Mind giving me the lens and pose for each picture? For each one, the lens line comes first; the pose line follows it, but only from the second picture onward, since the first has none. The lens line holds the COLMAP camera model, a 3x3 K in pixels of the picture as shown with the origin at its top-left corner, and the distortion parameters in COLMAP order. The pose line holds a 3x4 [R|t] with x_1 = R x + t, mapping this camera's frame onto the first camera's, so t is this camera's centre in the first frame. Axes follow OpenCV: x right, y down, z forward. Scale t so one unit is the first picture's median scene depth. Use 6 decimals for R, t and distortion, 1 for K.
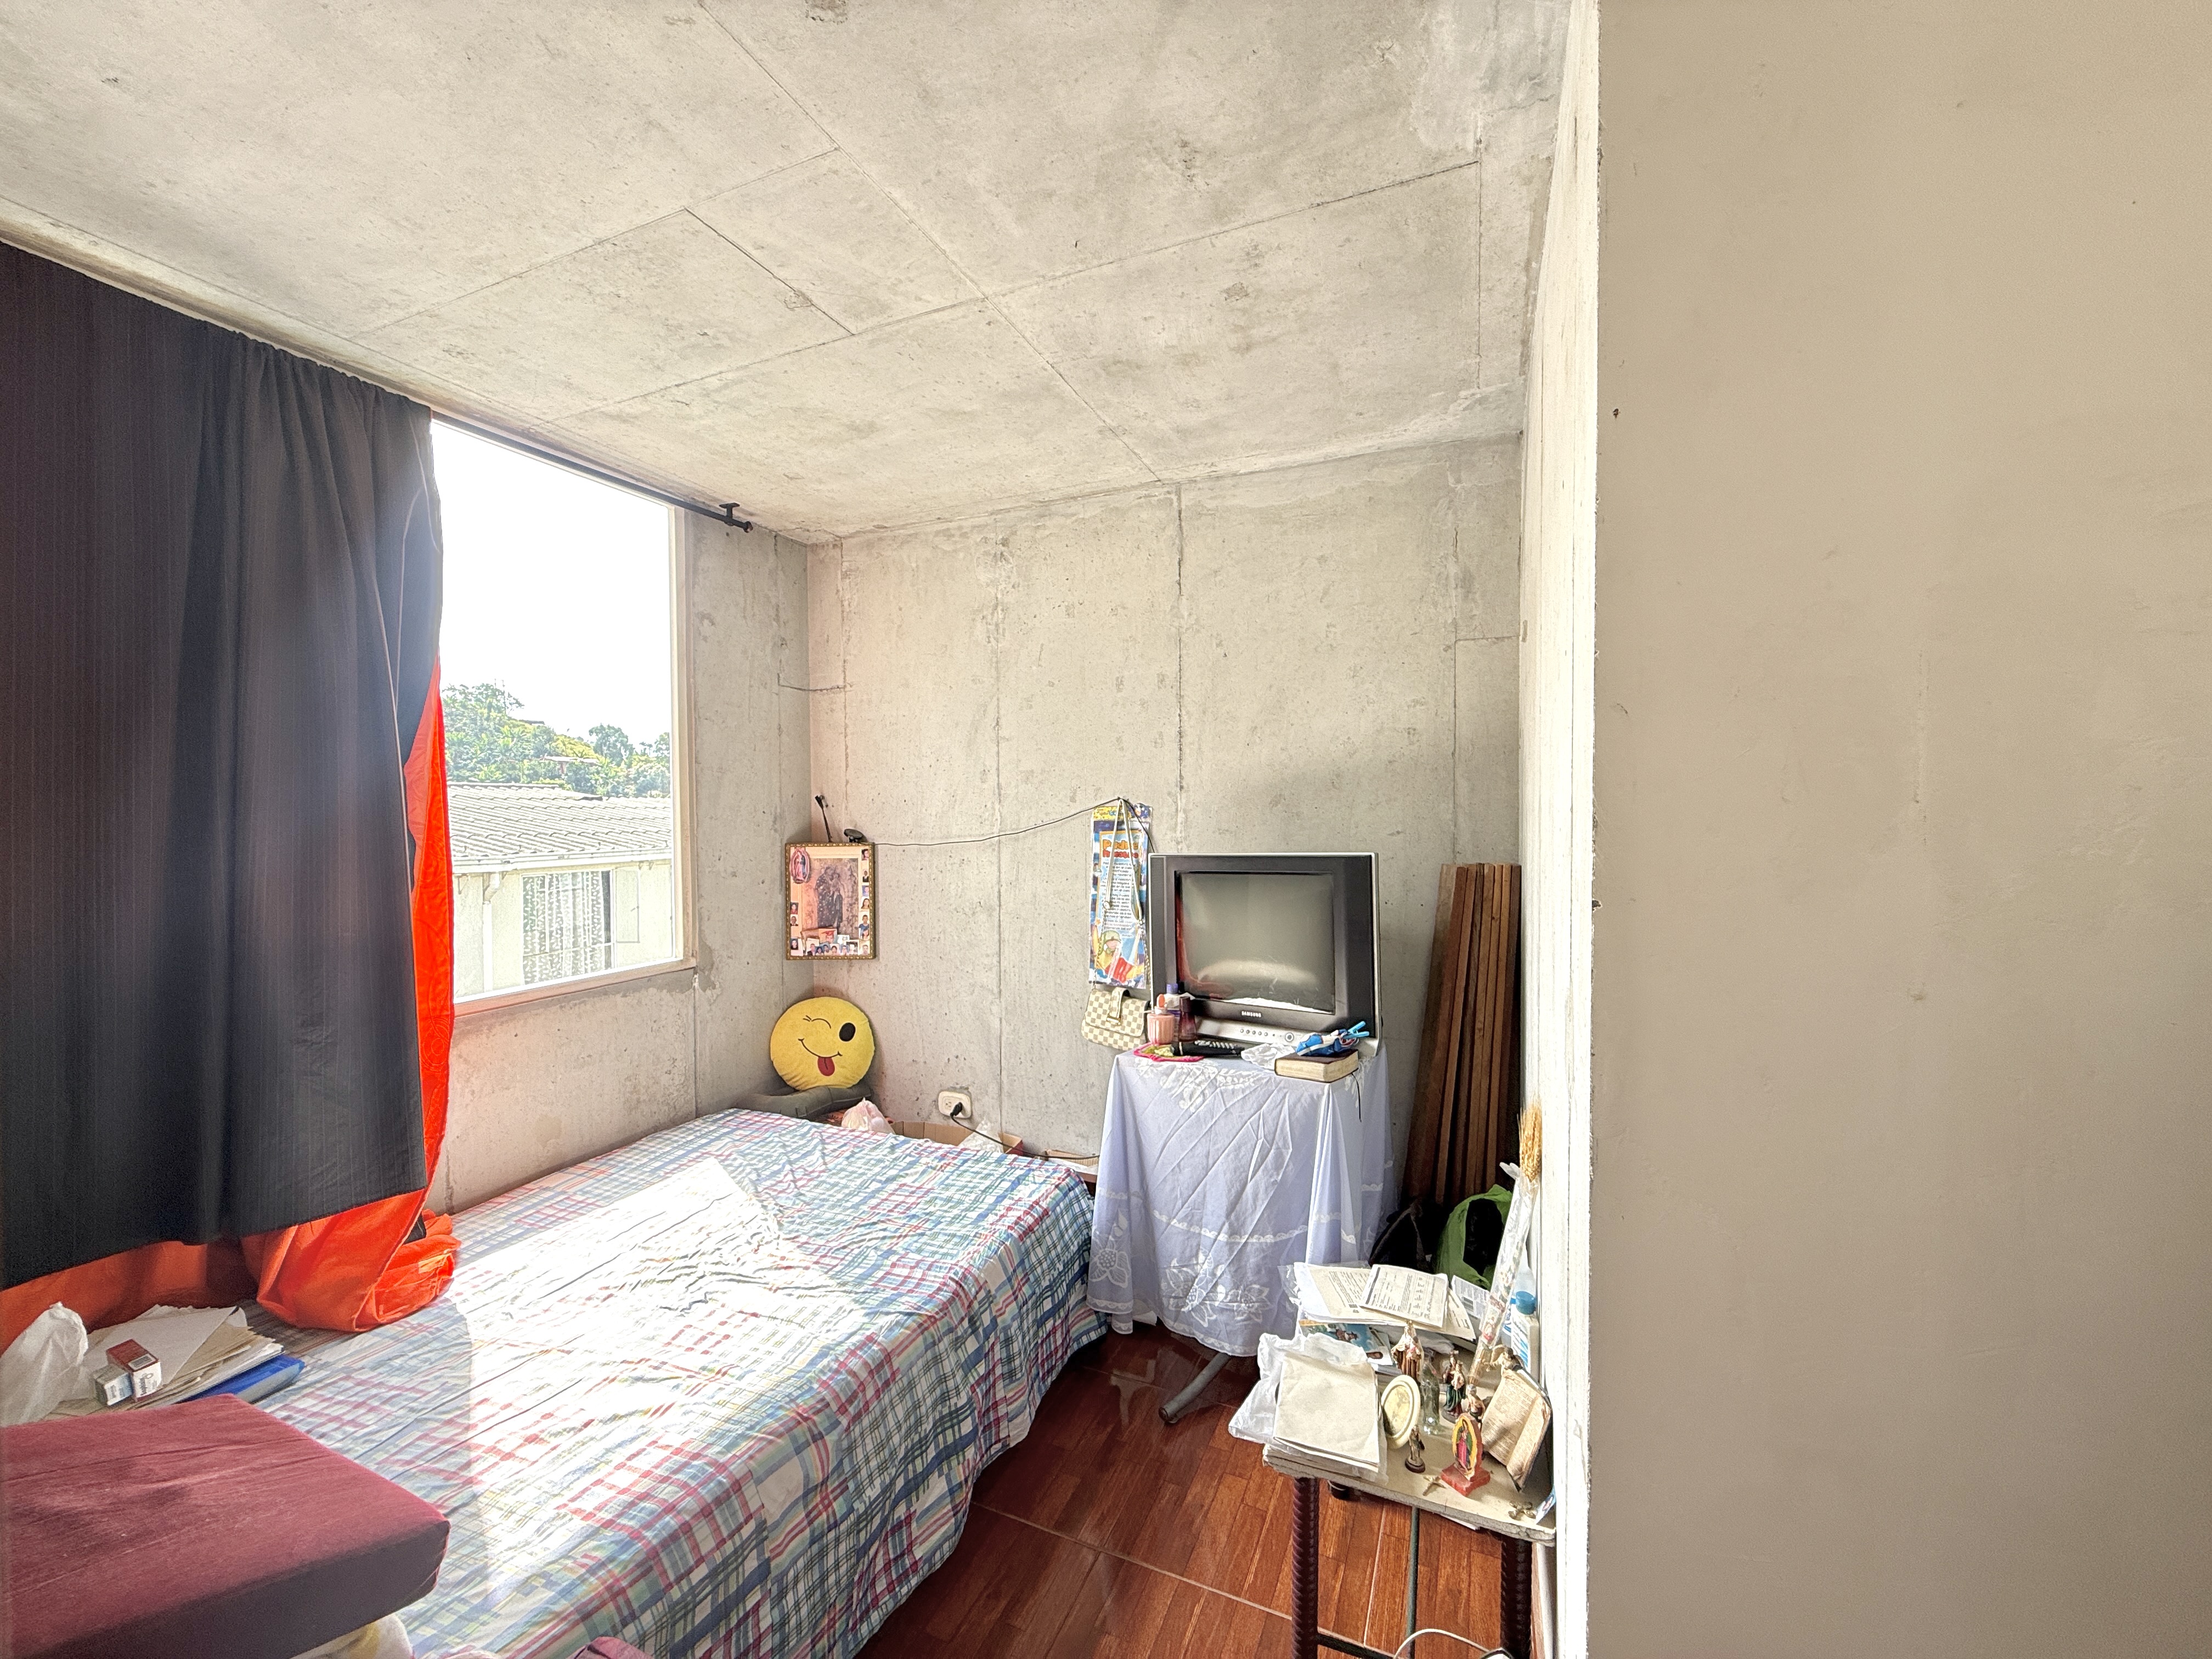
lens RADIAL K [[876.6, 0, 1096.5], [0, 876.6, 819.4], [0, 0, 1]] dist [-0.000756, 0.000427]
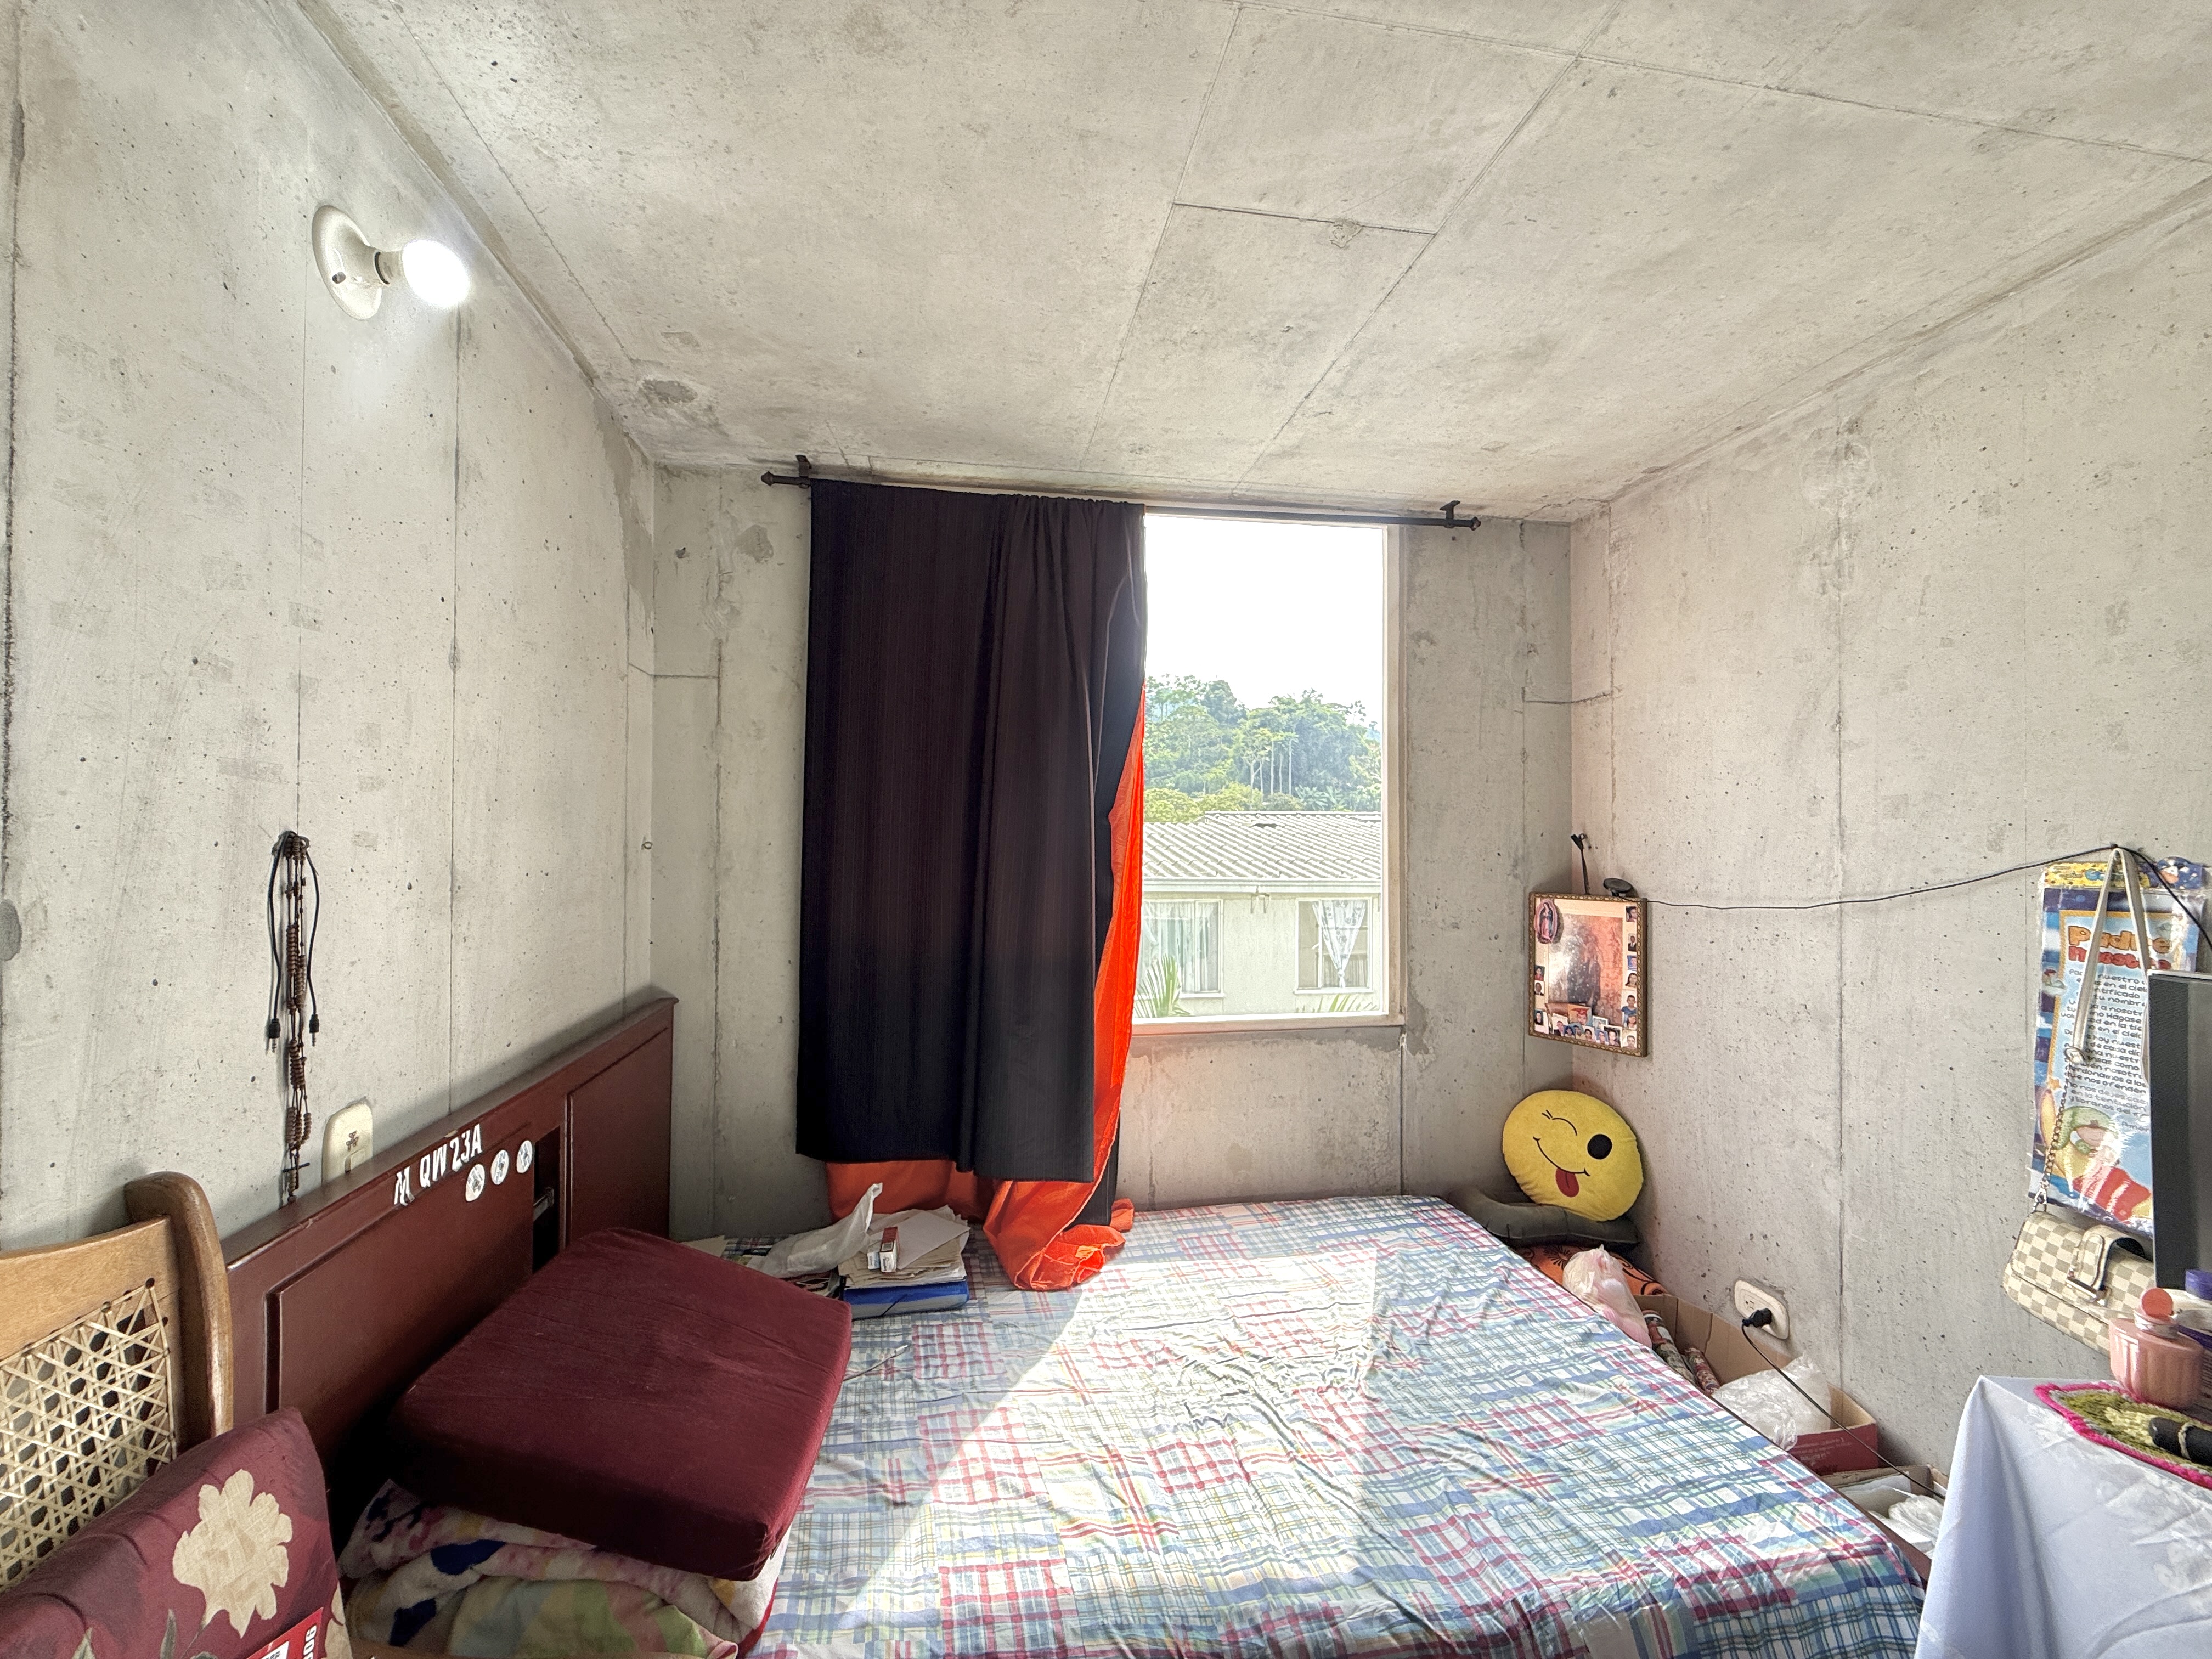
lens RADIAL K [[876.6, 0, 1105.9], [0, 876.6, 823.8], [0, 0, 1]] dist [-0.000756, 0.000427]
pose [[0.541646, -0.004436, -0.840595, 0.147057], [-0.015342, 0.999767, -0.015162, -0.022307], [0.840467, 0.021109, 0.541452, 0.266891]]
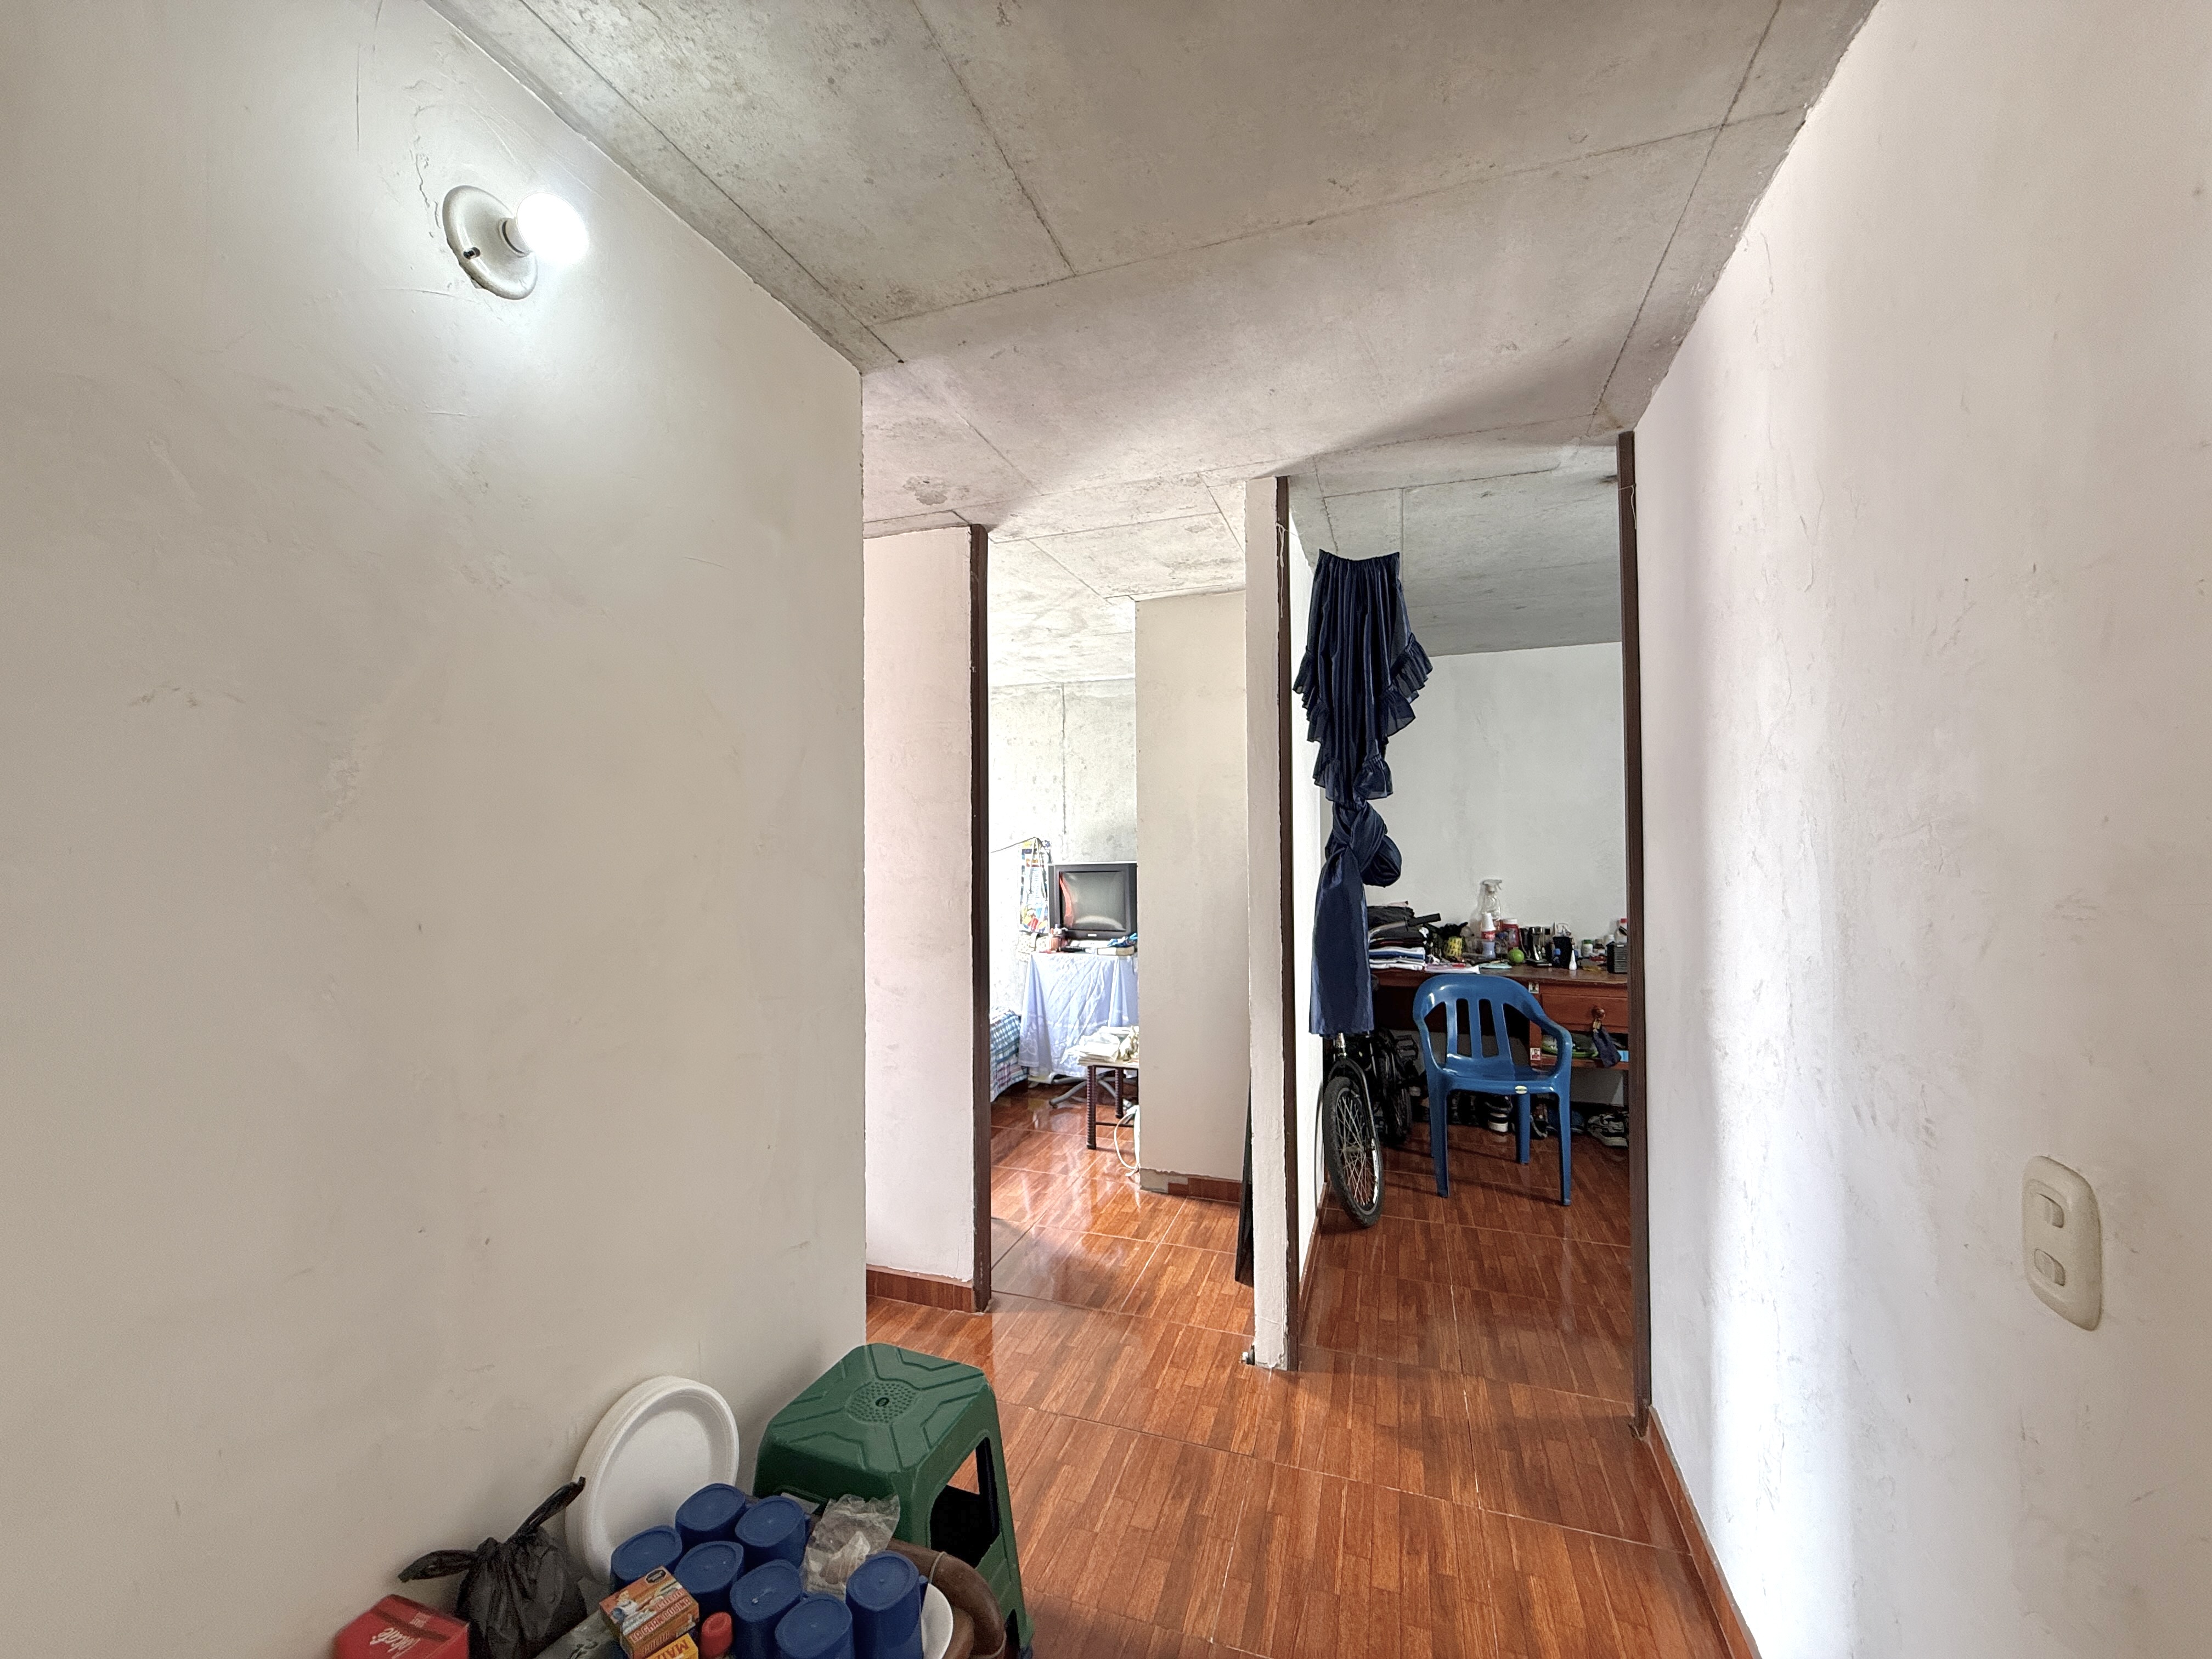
lens RADIAL K [[876.6, 0, 1103.4], [0, 876.6, 832.9], [0, 0, 1]] dist [-0.000756, 0.000427]
pose [[0.996766, -0.002645, 0.080320, 0.023959], [0.004631, 0.999688, -0.024551, 0.016679], [-0.080230, 0.024844, 0.996467, -1.071697]]
